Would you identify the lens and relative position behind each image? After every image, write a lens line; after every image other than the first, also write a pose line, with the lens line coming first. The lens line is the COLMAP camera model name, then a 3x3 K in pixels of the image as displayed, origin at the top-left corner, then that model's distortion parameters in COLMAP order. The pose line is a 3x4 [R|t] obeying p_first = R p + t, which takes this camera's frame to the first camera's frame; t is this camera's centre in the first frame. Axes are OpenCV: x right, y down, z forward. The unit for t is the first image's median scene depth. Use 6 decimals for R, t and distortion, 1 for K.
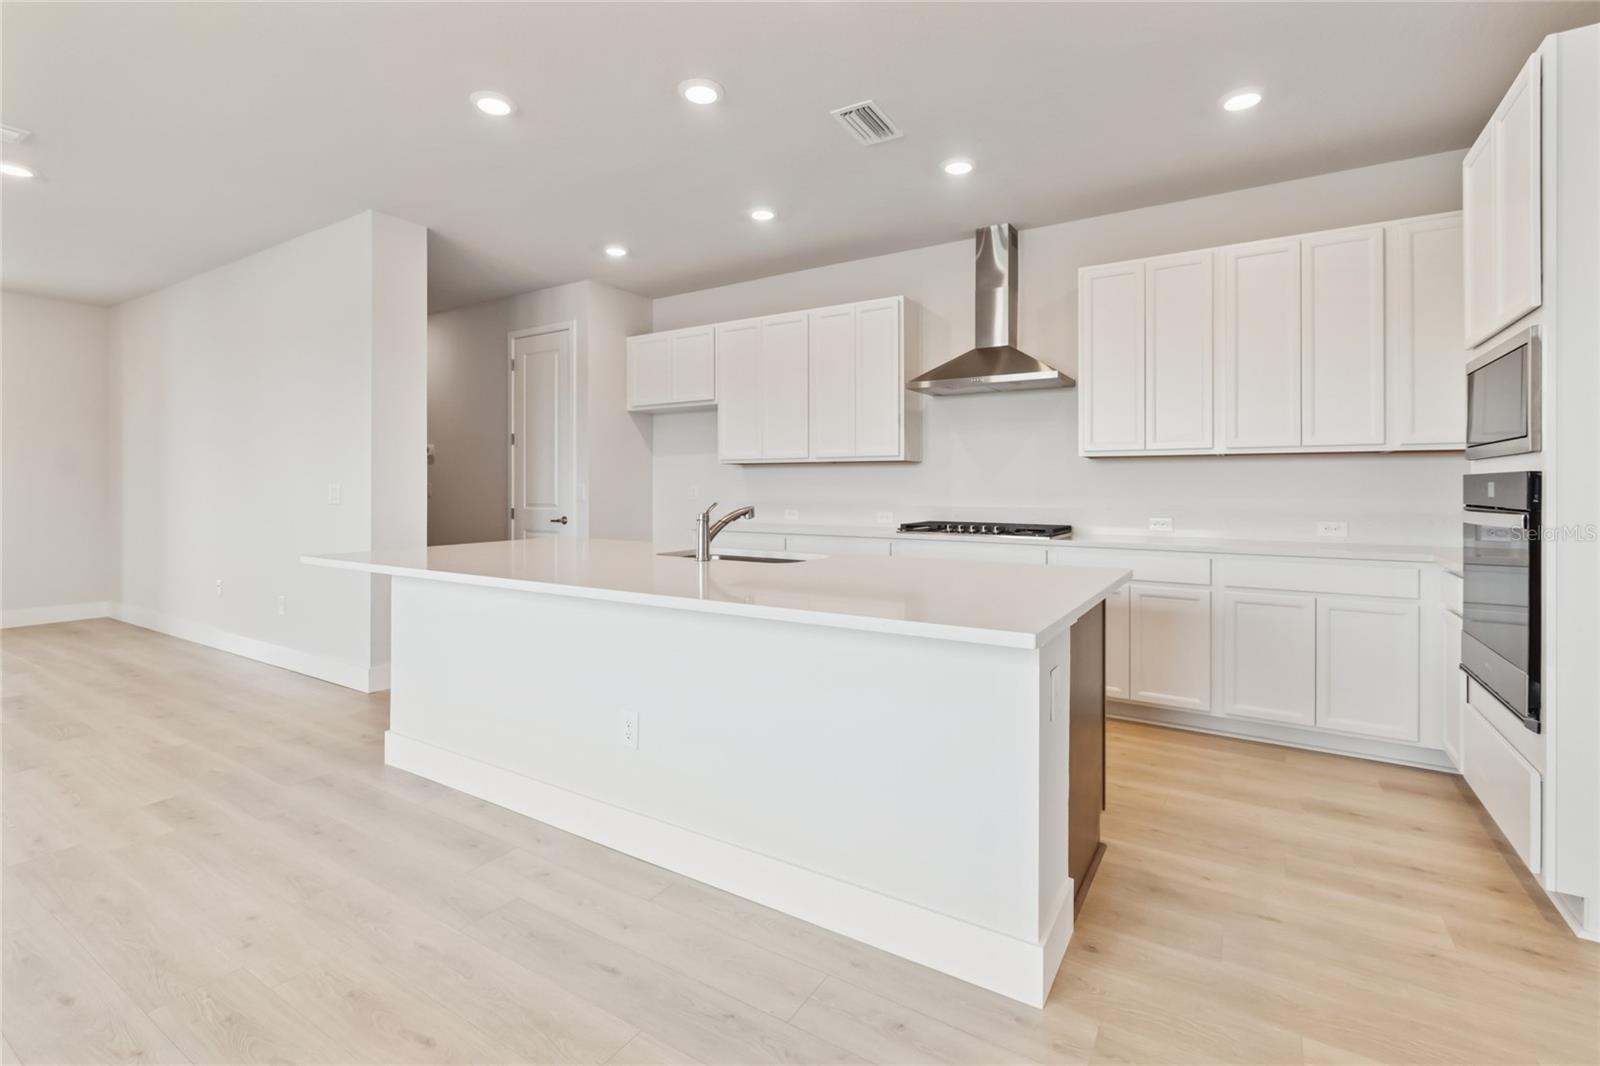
lens RADIAL K [[710.7, 0, 785.0], [0, 710.7, 487.9], [0, 0, 1]] dist [-0.006505, -0.001583]
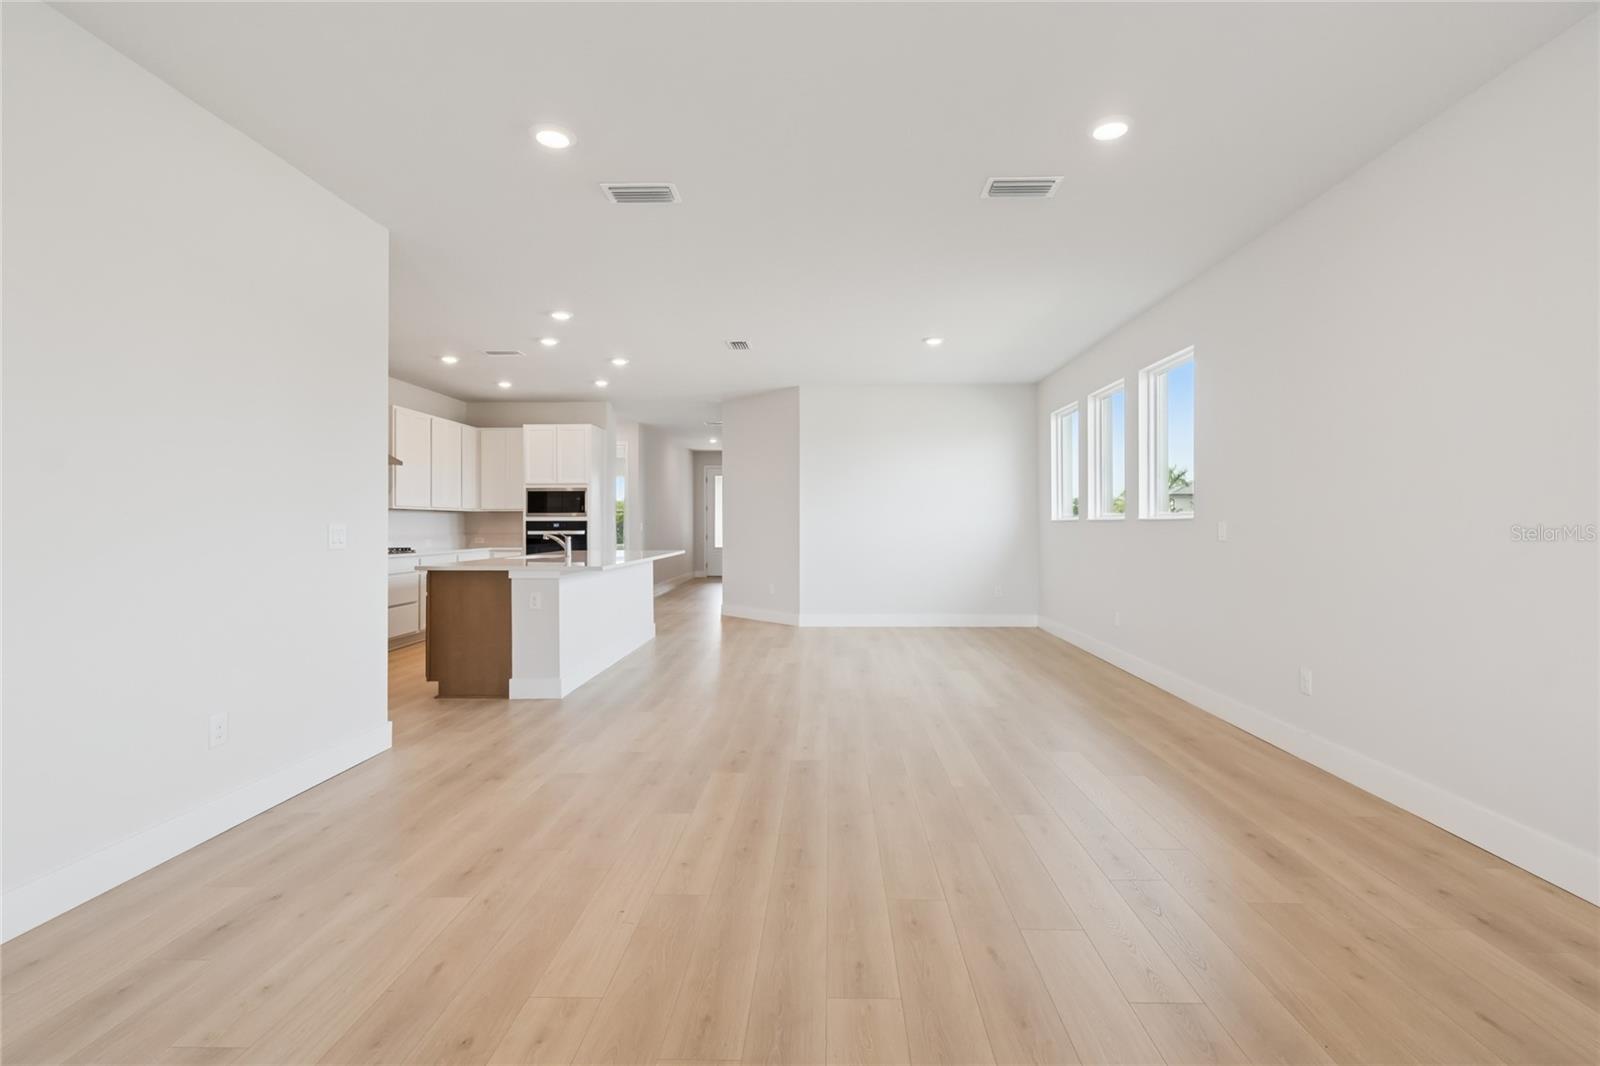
lens RADIAL K [[710.7, 0, 810.3], [0, 710.7, 542.6], [0, 0, 1]] dist [-0.006505, -0.001583]
pose [[-0.534666, -0.020179, 0.844822, -1.594890], [0.001485, 0.999691, 0.024817, -0.000189], [-0.845062, 0.014523, -0.534471, 1.003829]]
